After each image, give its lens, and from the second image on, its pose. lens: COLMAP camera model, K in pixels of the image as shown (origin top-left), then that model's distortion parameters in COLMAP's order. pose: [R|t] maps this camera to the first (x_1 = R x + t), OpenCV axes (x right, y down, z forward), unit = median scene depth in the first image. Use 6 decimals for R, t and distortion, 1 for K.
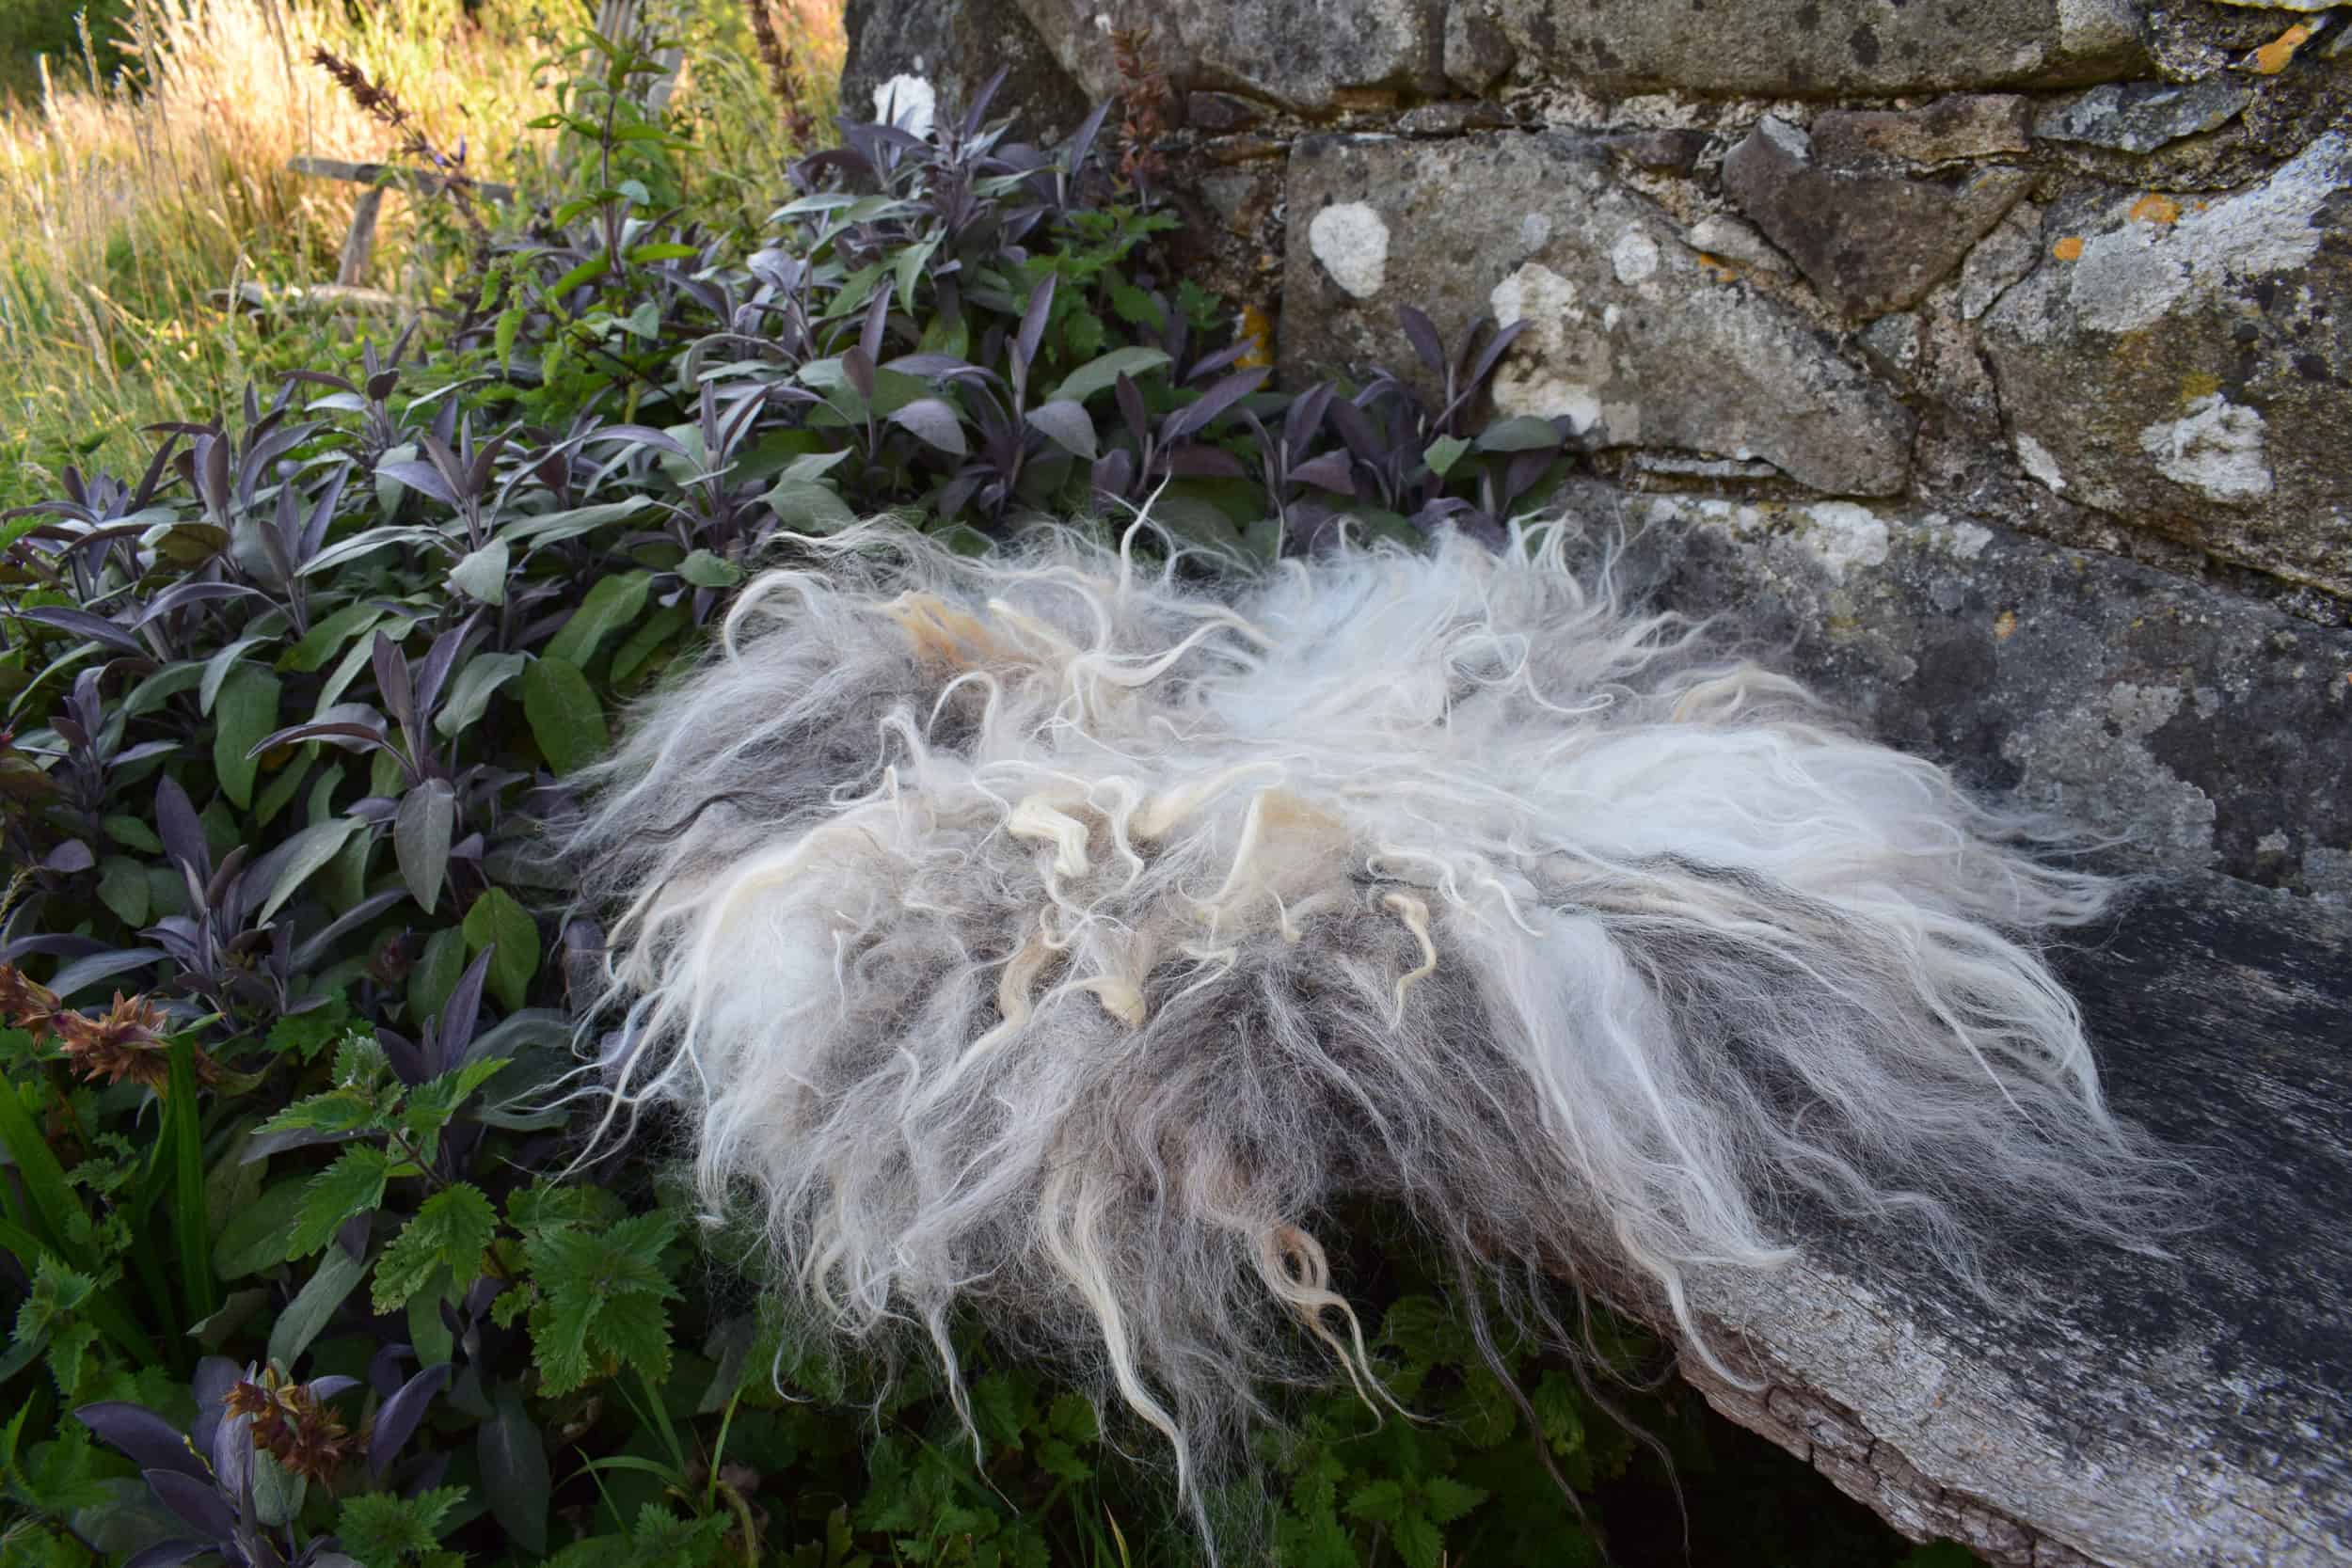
lens RADIAL K [[1812.0, 0, 1182.8], [0, 1812.0, 775.0], [0, 0, 1]] dist [-0.102598, 0.018296]
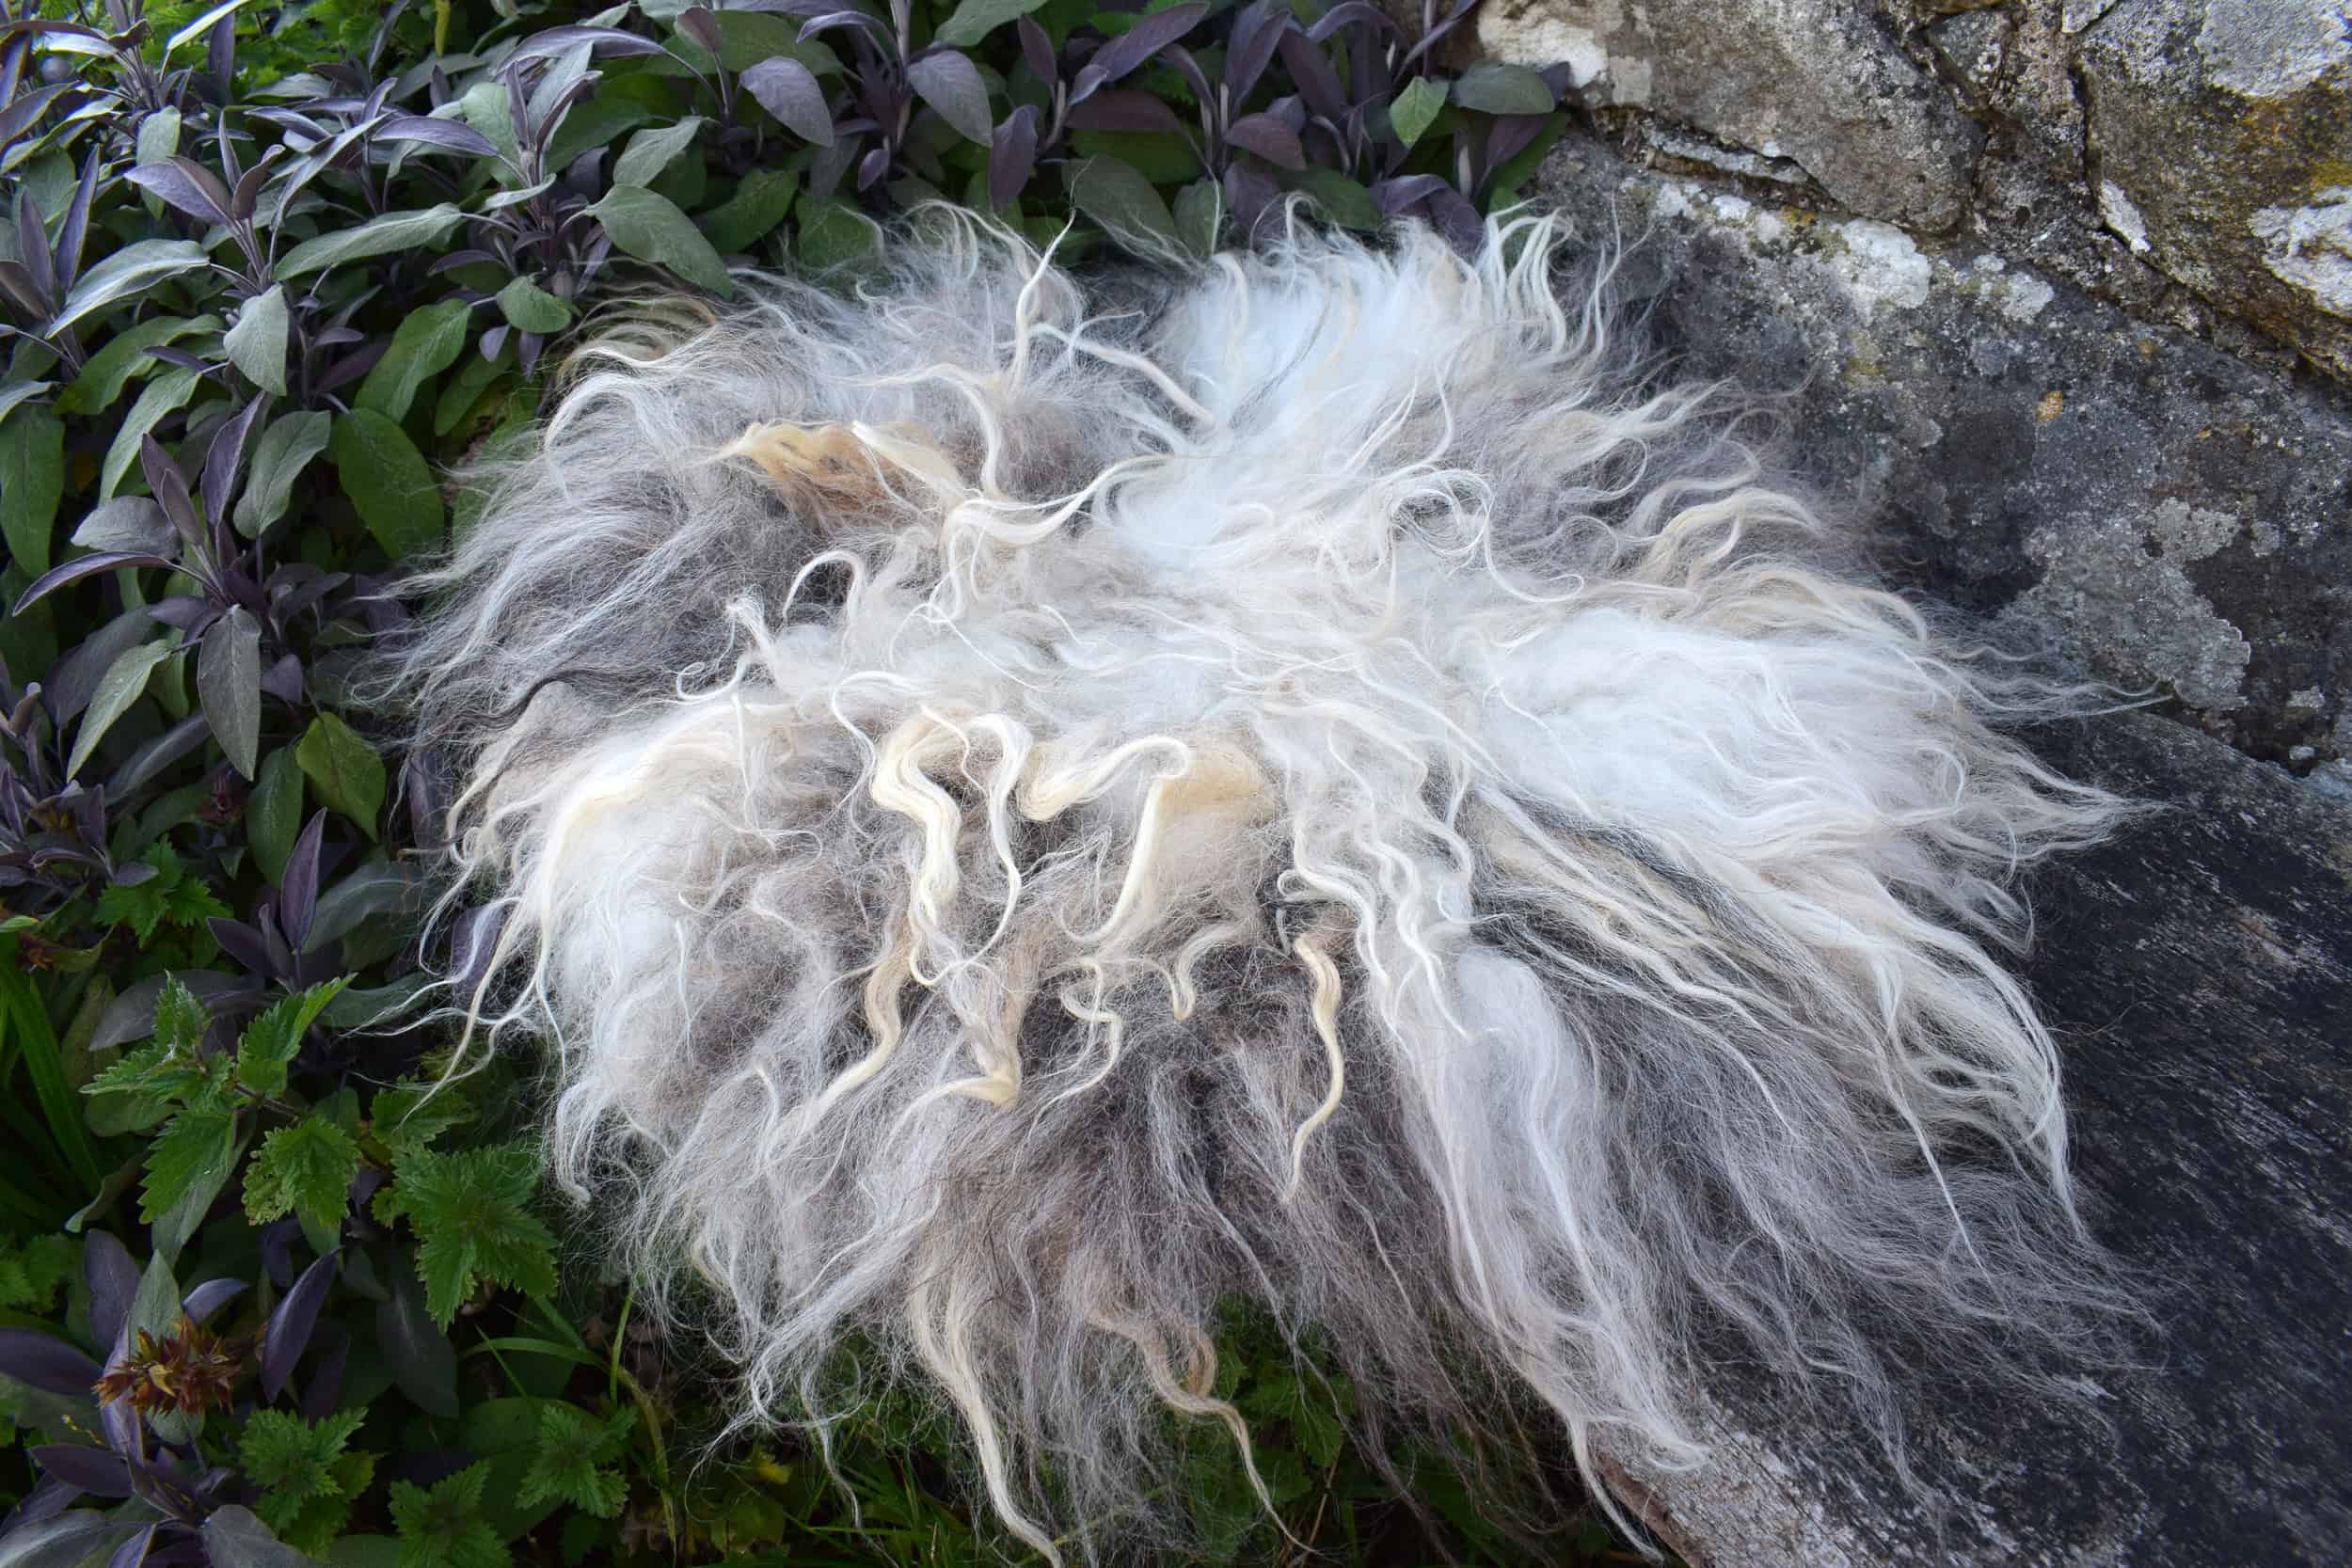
lens RADIAL K [[1812.0, 0, 1182.2], [0, 1812.0, 769.8], [0, 0, 1]] dist [-0.102598, 0.018296]
pose [[0.999865, 0.002562, 0.016207, 0.029388], [-0.008105, 0.935951, 0.352038, -0.217608], [-0.014267, -0.352122, 0.935845, 0.144556]]
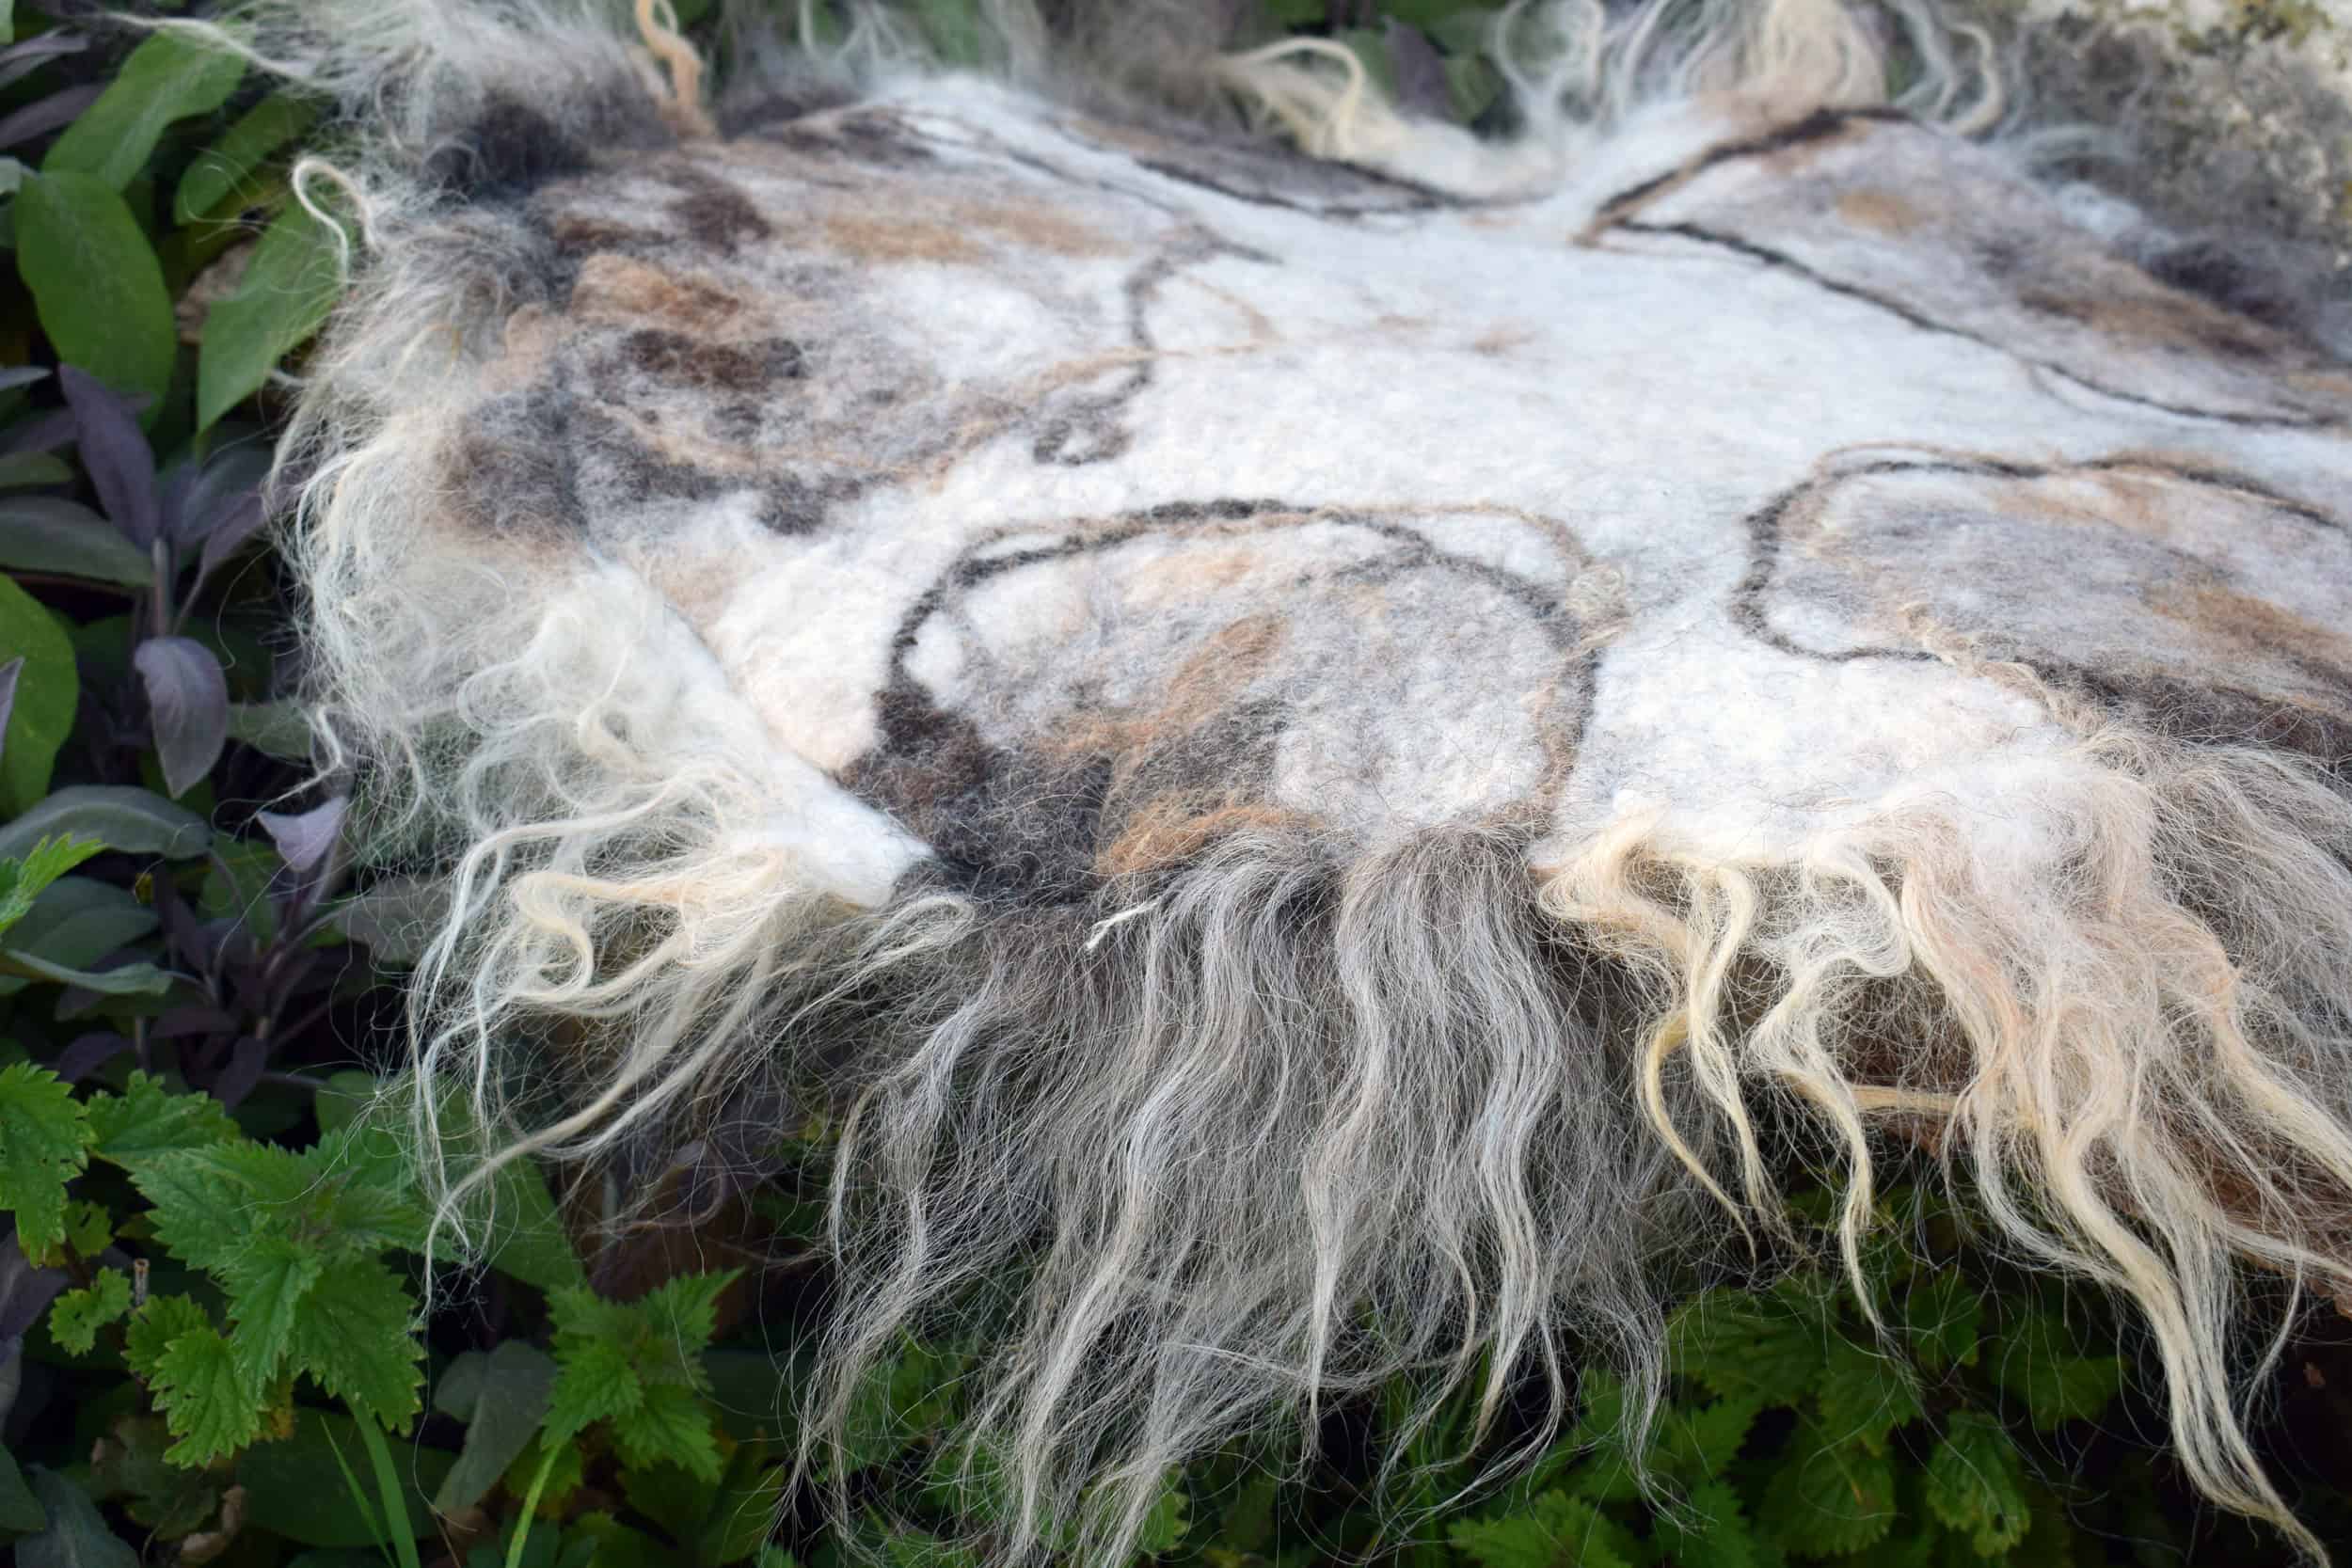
lens RADIAL K [[3267.5, 0, 1194.5], [0, 3267.5, 782.9], [0, 0, 1]] dist [-0.038262, 0.000000]
pose [[0.993301, 0.013693, 0.114744, -0.134371], [-0.016807, 0.999515, 0.026222, 0.090129], [-0.114329, -0.027975, 0.993049, -0.003838]]
